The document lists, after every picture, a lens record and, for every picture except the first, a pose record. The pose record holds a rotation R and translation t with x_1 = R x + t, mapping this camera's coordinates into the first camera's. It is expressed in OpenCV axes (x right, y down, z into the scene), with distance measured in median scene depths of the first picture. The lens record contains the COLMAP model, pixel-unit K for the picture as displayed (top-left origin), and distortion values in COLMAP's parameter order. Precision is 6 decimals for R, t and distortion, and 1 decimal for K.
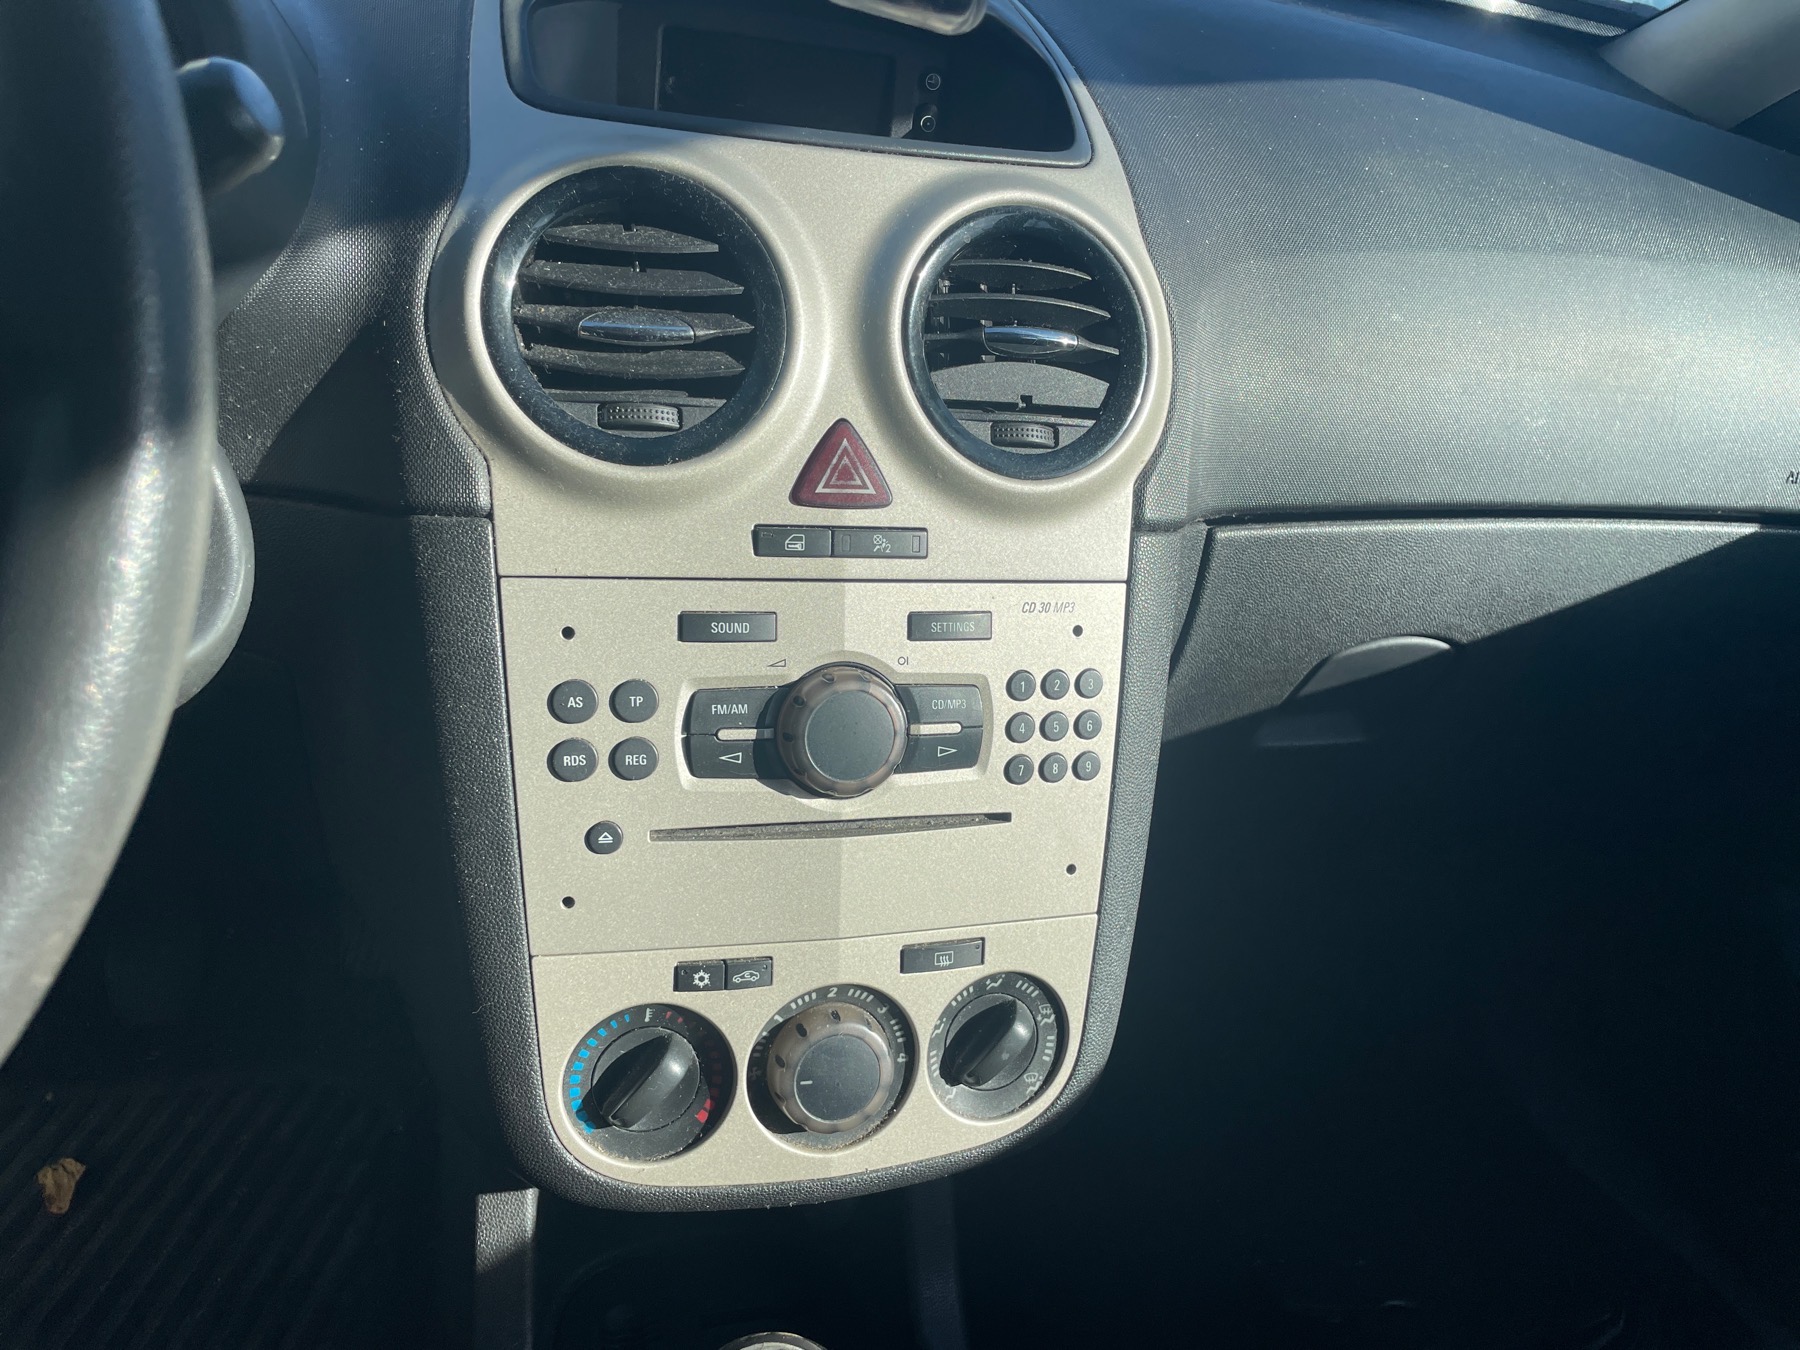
lens RADIAL K [[1365.4, 0, 903.2], [0, 1365.4, 645.7], [0, 0, 1]] dist [0.042101, -0.018686]
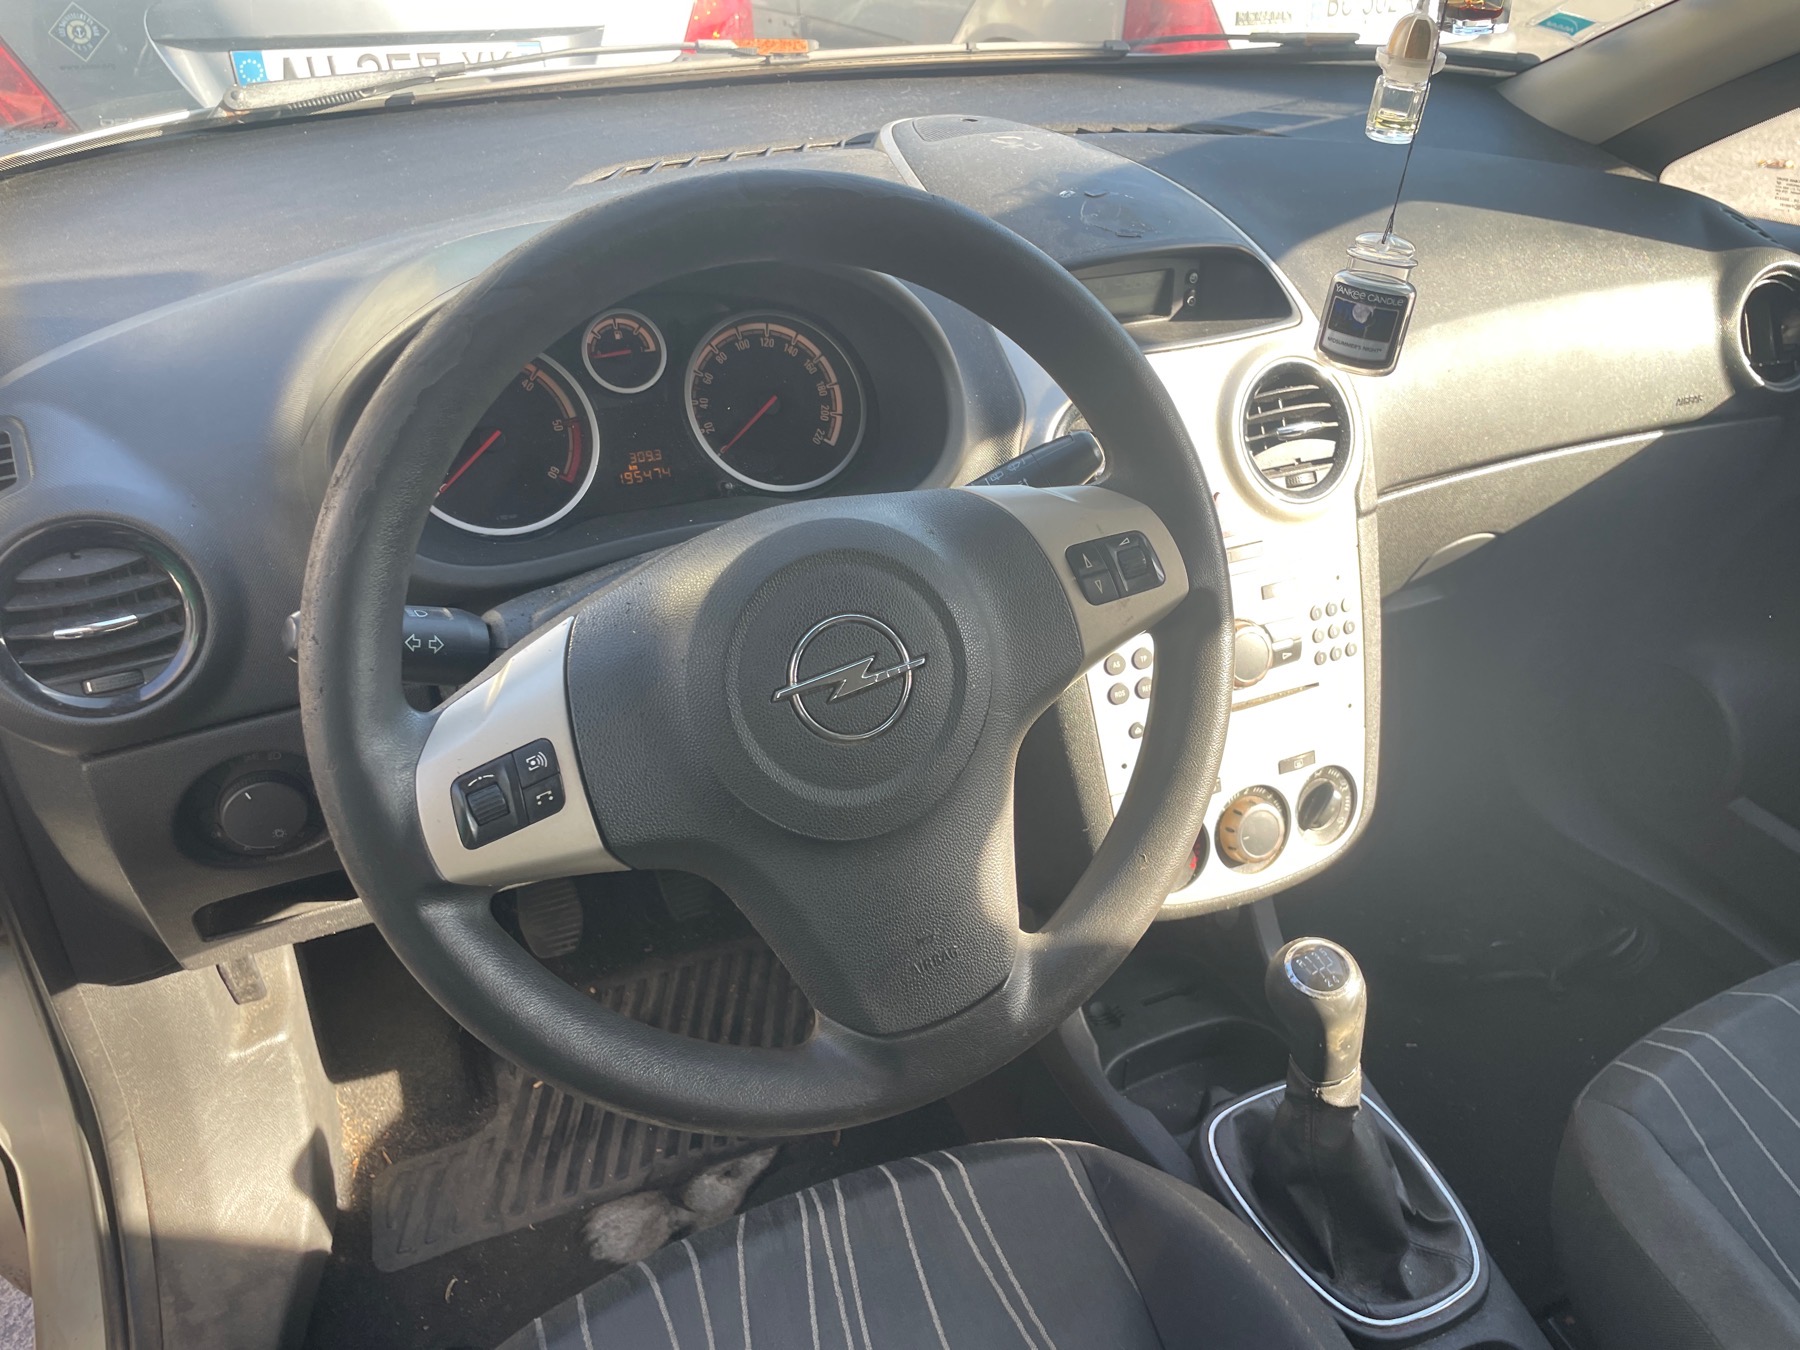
lens RADIAL K [[1369.0, 0, 909.4], [0, 1369.0, 641.9], [0, 0, 1]] dist [0.082135, -0.107615]
pose [[0.981379, -0.174738, 0.079760, -0.605528], [0.168020, 0.982166, 0.084380, -0.181413], [-0.093082, -0.069408, 0.993236, -0.802012]]
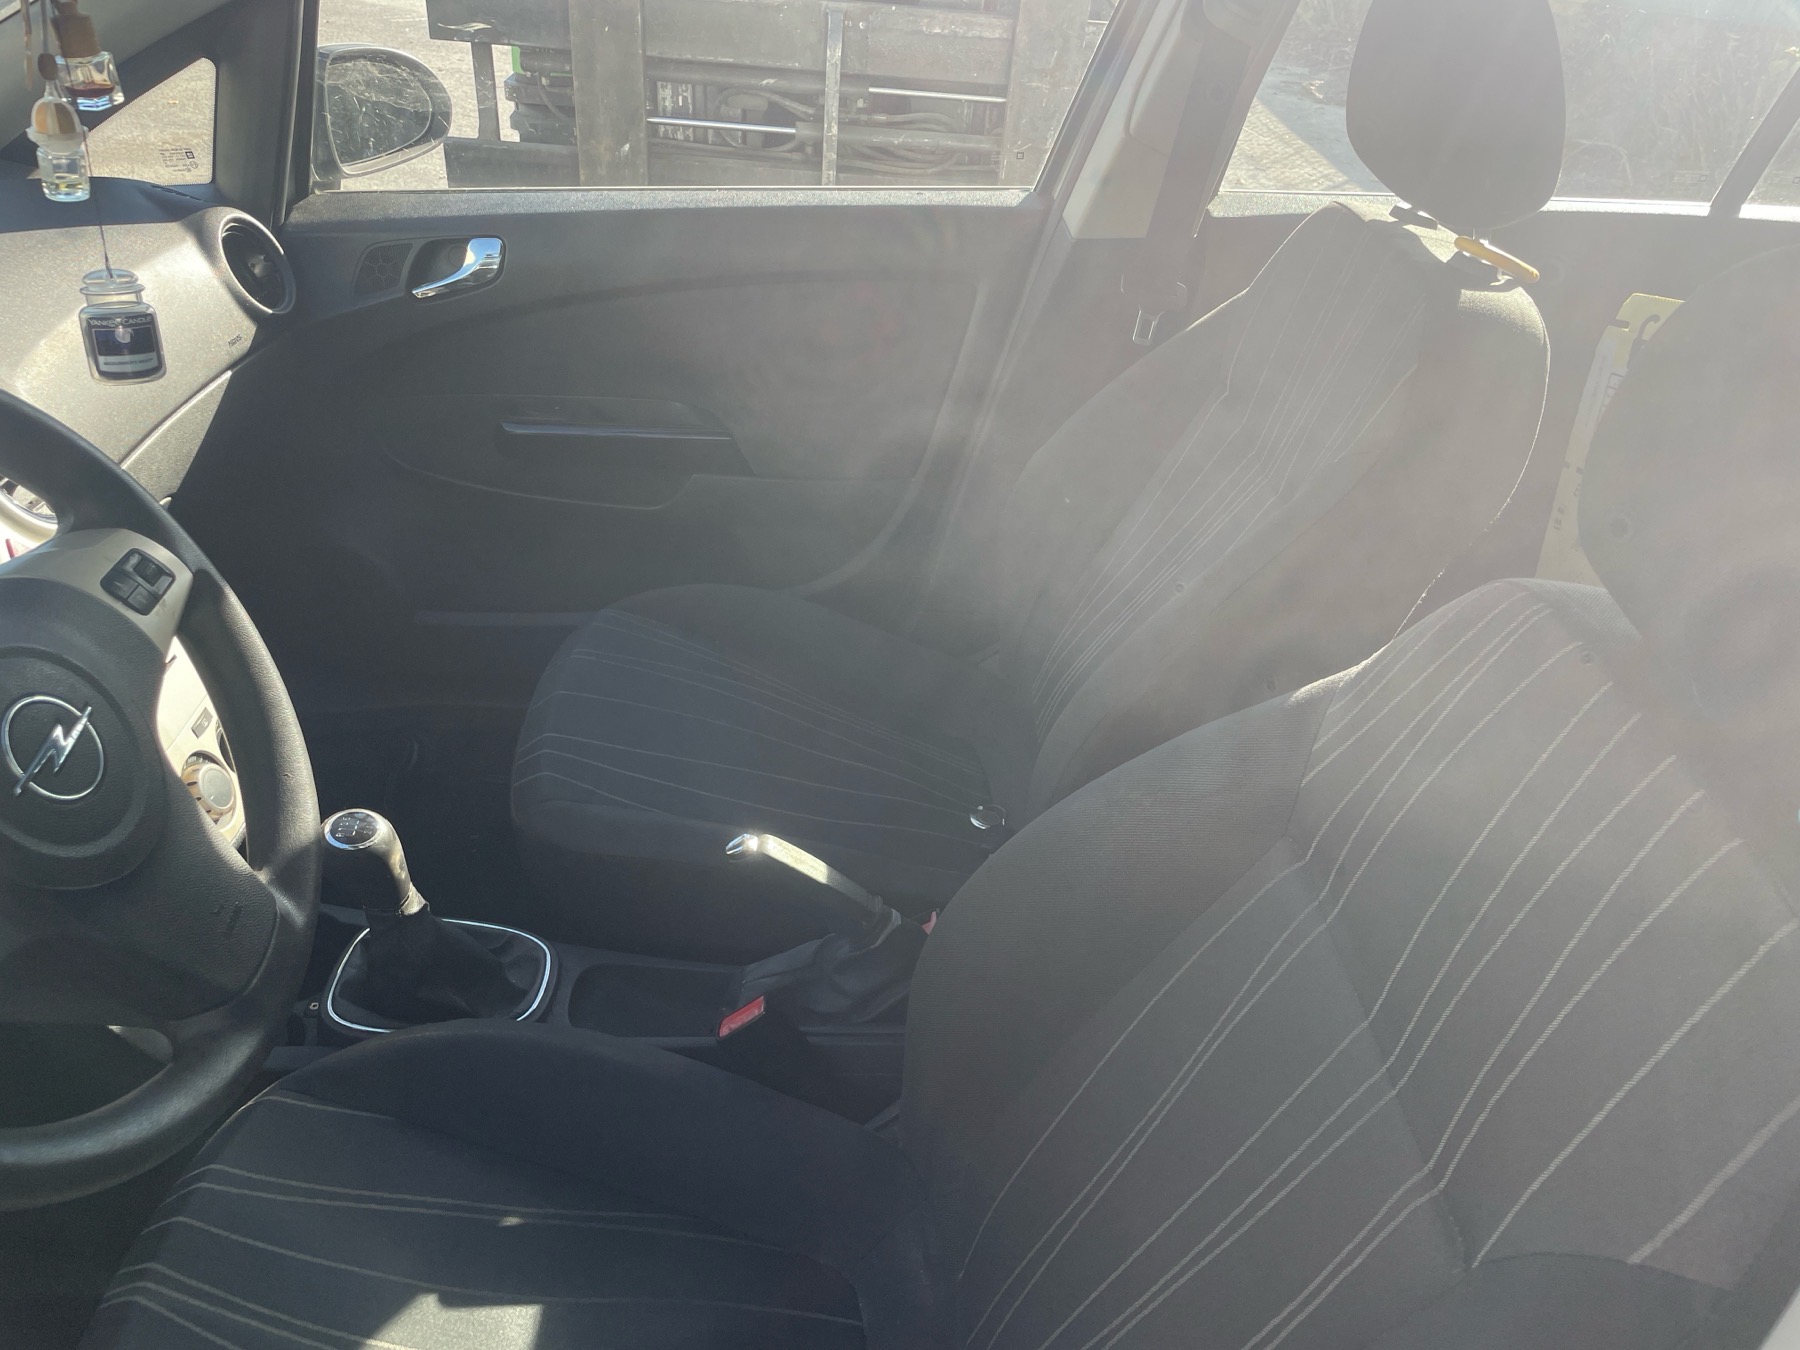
lens RADIAL K [[1369.0, 0, 930.6], [0, 1369.0, 673.2], [0, 0, 1]] dist [0.082135, -0.107615]
pose [[0.250830, -0.605664, 0.755153, -1.269207], [0.426868, 0.769354, 0.475266, -0.377876], [-0.868832, 0.203139, 0.451515, -0.982739]]
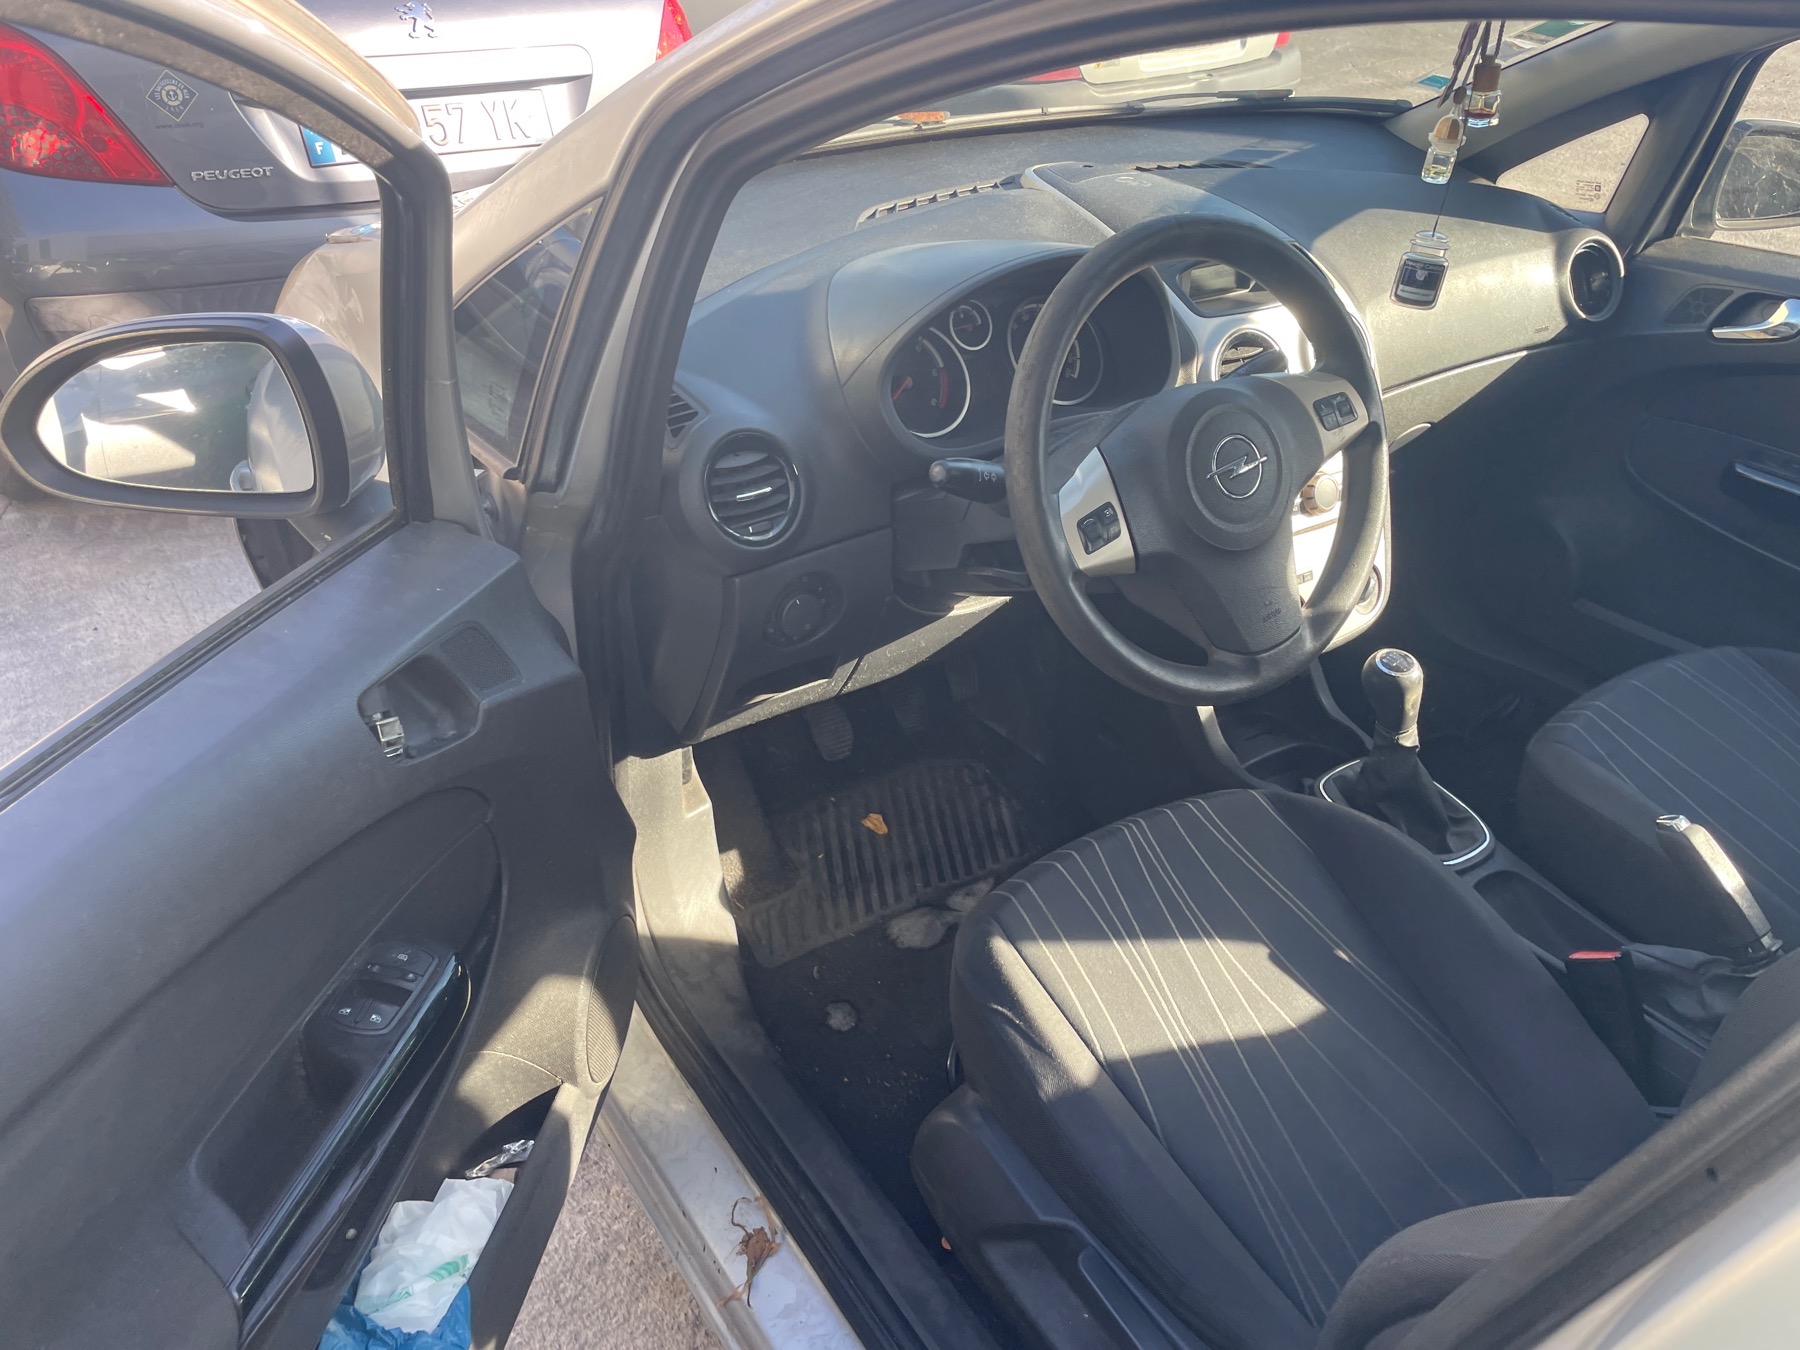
lens RADIAL K [[1369.0, 0, 891.5], [0, 1369.0, 675.2], [0, 0, 1]] dist [0.082135, -0.107615]
pose [[0.943094, -0.259074, 0.208456, -1.619782], [0.236021, 0.963122, 0.129187, -0.164056], [-0.234238, -0.072636, 0.969462, -1.729104]]
